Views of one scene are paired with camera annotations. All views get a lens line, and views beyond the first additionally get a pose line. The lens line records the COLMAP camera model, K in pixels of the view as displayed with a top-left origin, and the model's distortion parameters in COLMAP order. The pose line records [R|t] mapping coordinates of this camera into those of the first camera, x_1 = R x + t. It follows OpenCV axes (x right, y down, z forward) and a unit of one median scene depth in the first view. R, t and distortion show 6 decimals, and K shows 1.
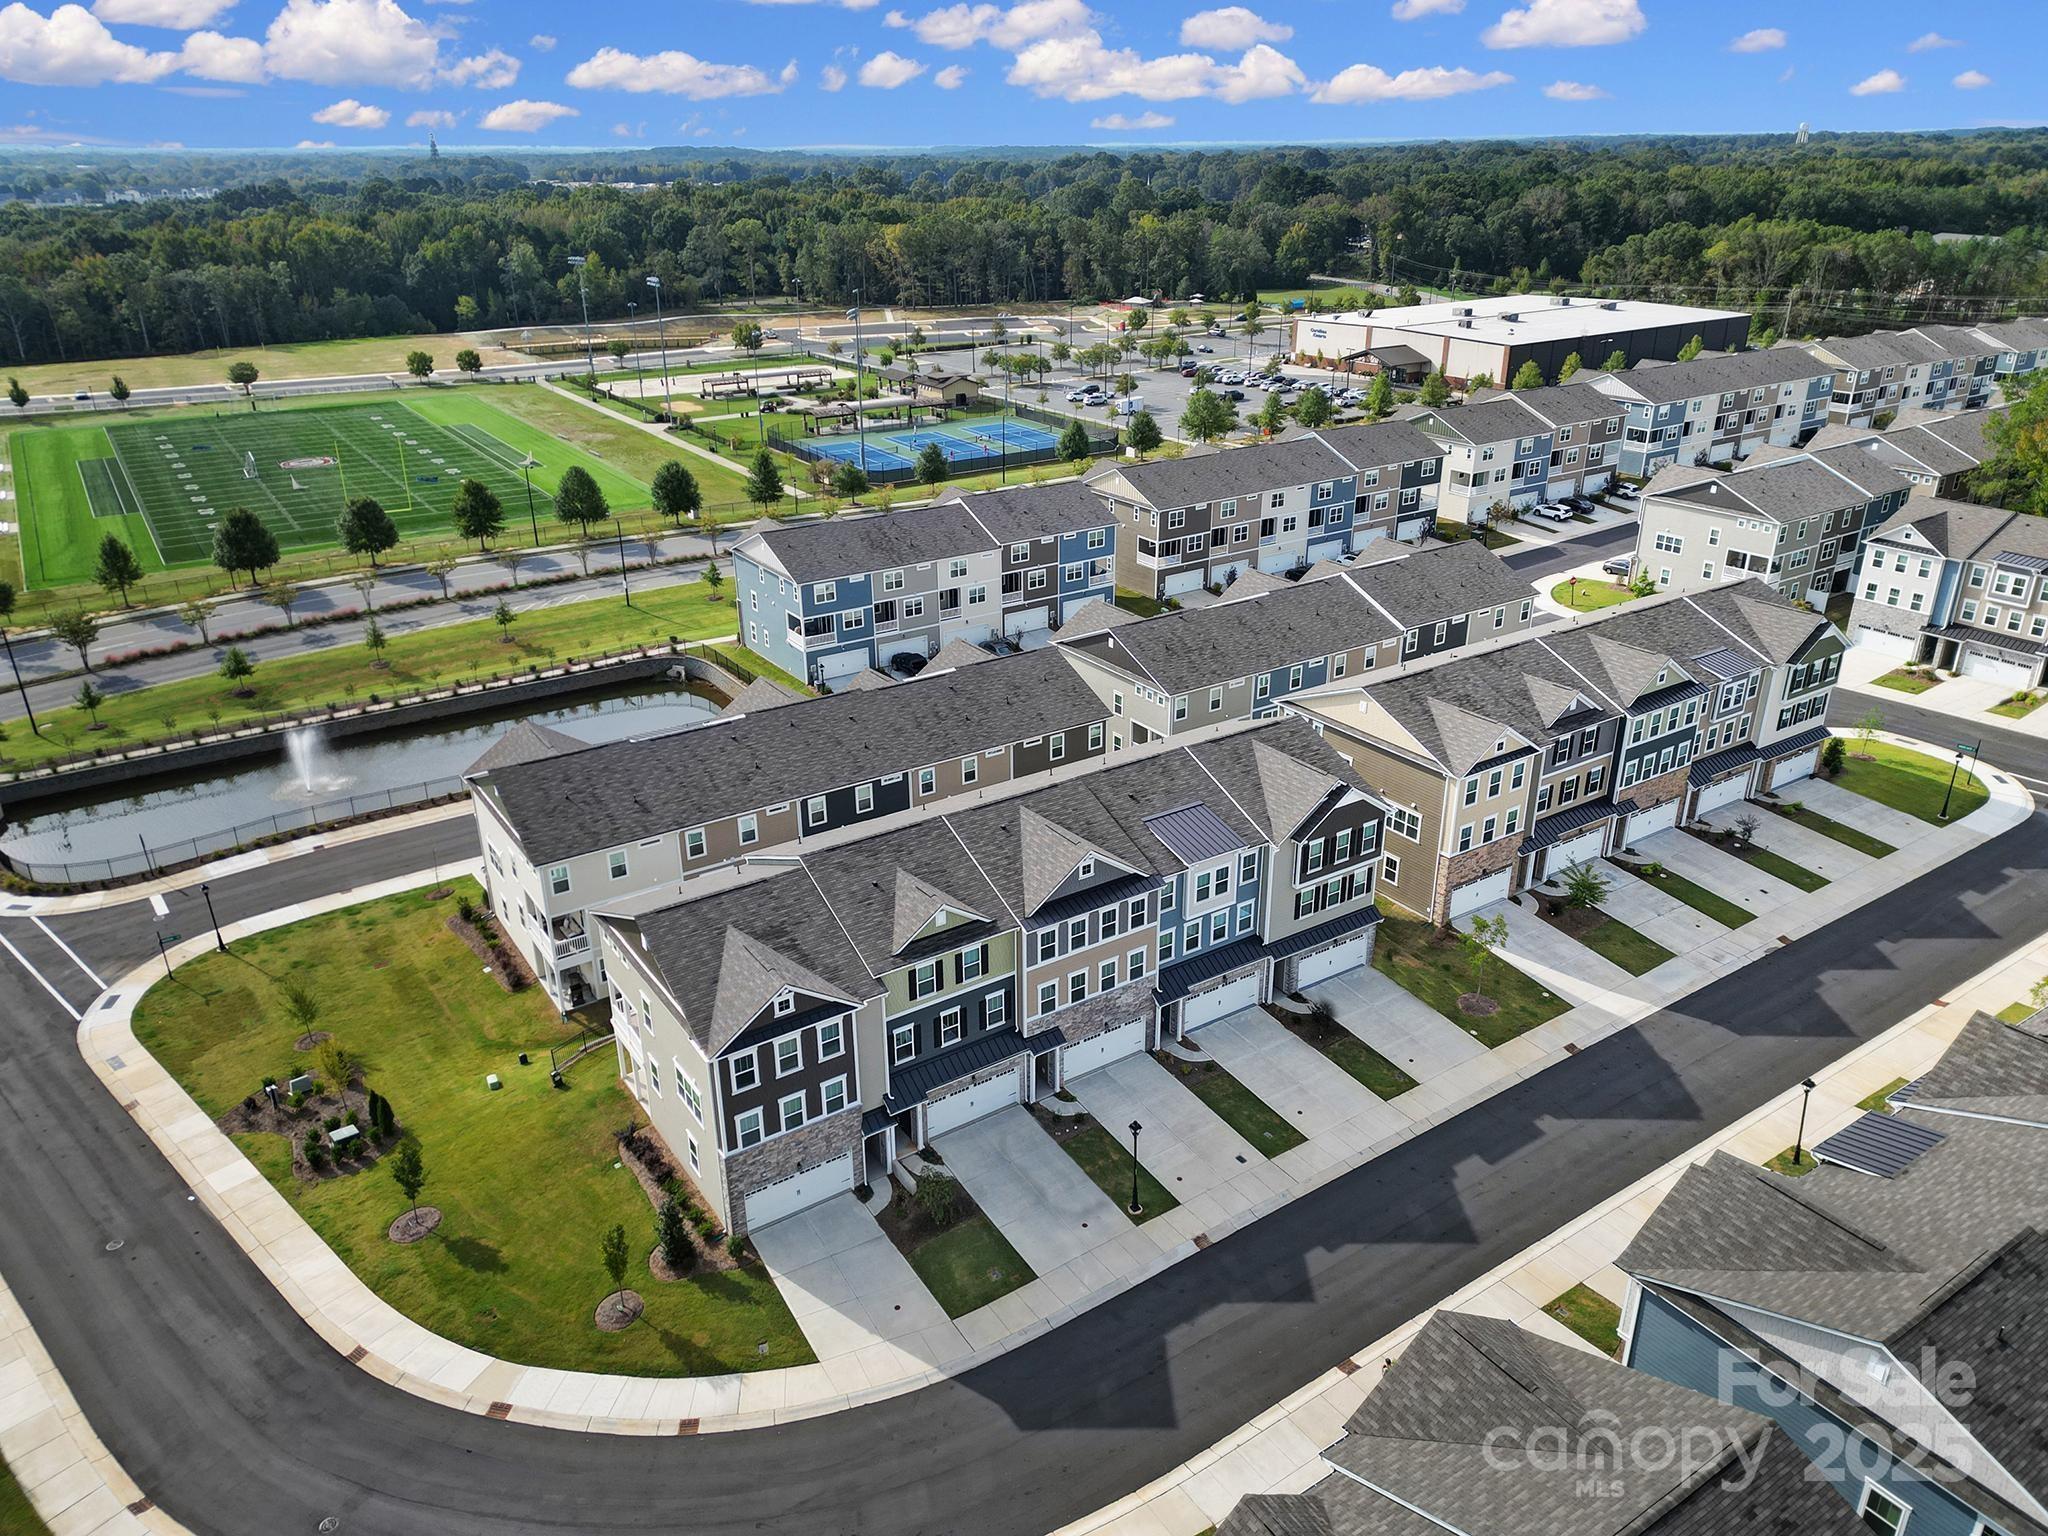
lens RADIAL K [[1422.5, 0, 1024.0], [0, 1422.5, 768.0], [0, 0, 1]] dist [0.094430, -0.110173]
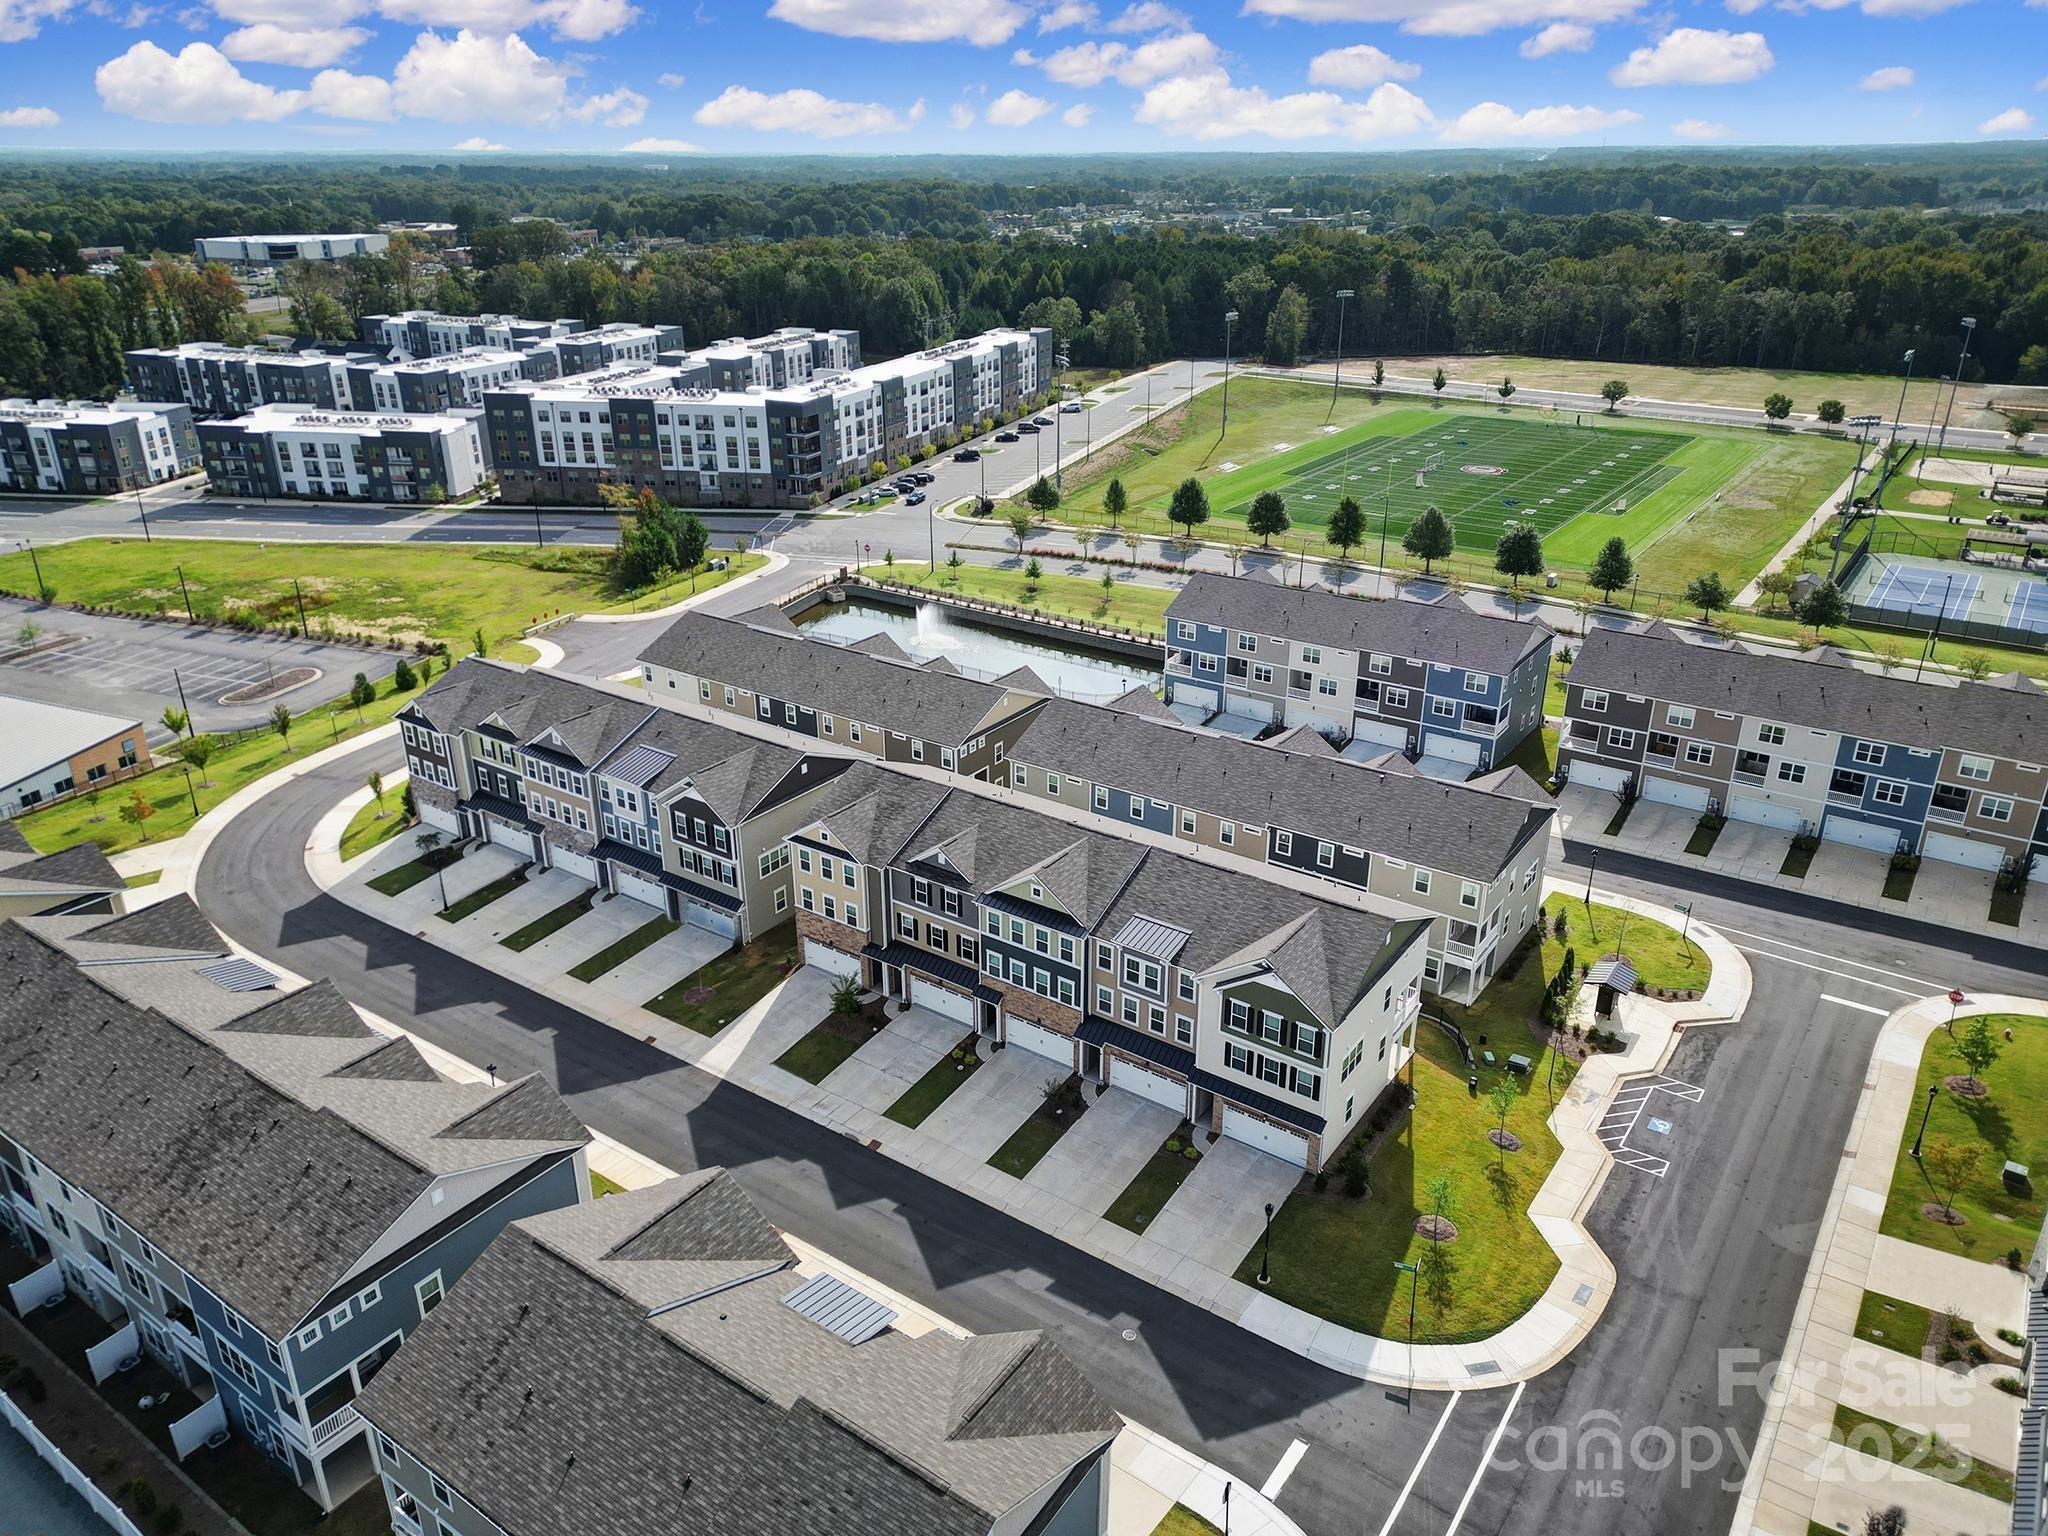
lens RADIAL K [[1422.5, 0, 1024.0], [0, 1422.5, 768.0], [0, 0, 1]] dist [0.094430, -0.110173]
pose [[0.358979, 0.376611, -0.853990, 1.304113], [-0.371914, 0.896917, 0.239206, -0.385841], [0.856046, 0.231741, 0.462041, 0.574489]]
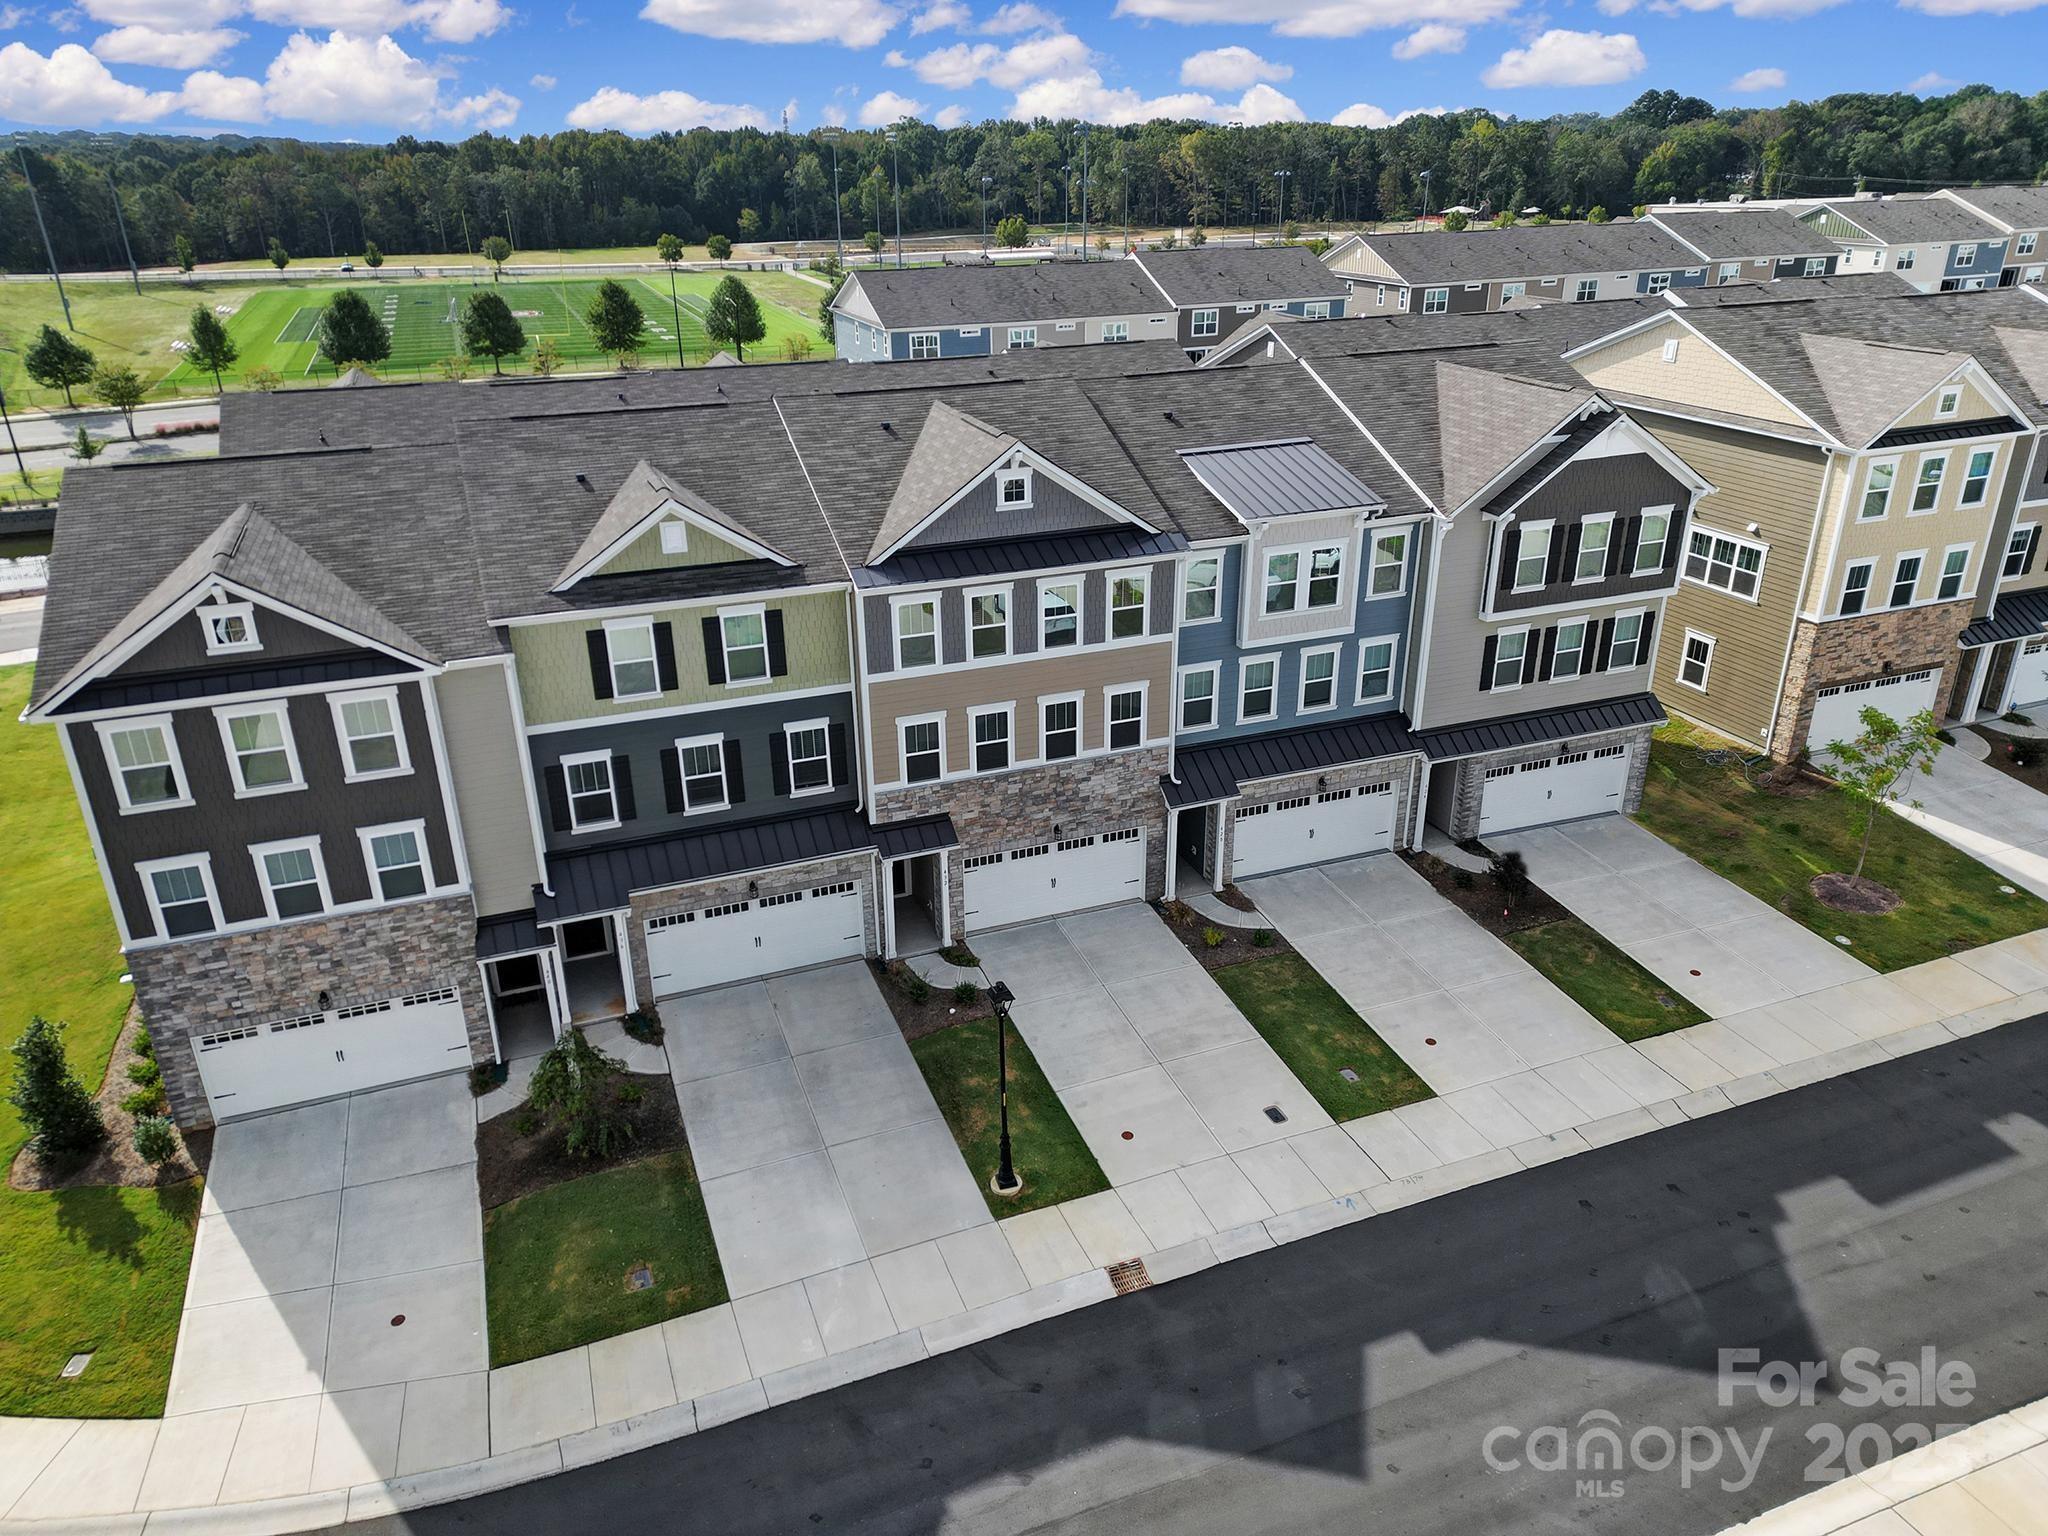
lens RADIAL K [[1422.5, 0, 1024.0], [0, 1422.5, 768.0], [0, 0, 1]] dist [0.094430, -0.110173]
pose [[0.976150, 0.083933, -0.200216, 0.123372], [-0.083332, 0.996456, 0.011441, 0.129241], [0.200467, 0.005517, 0.979685, 0.421473]]
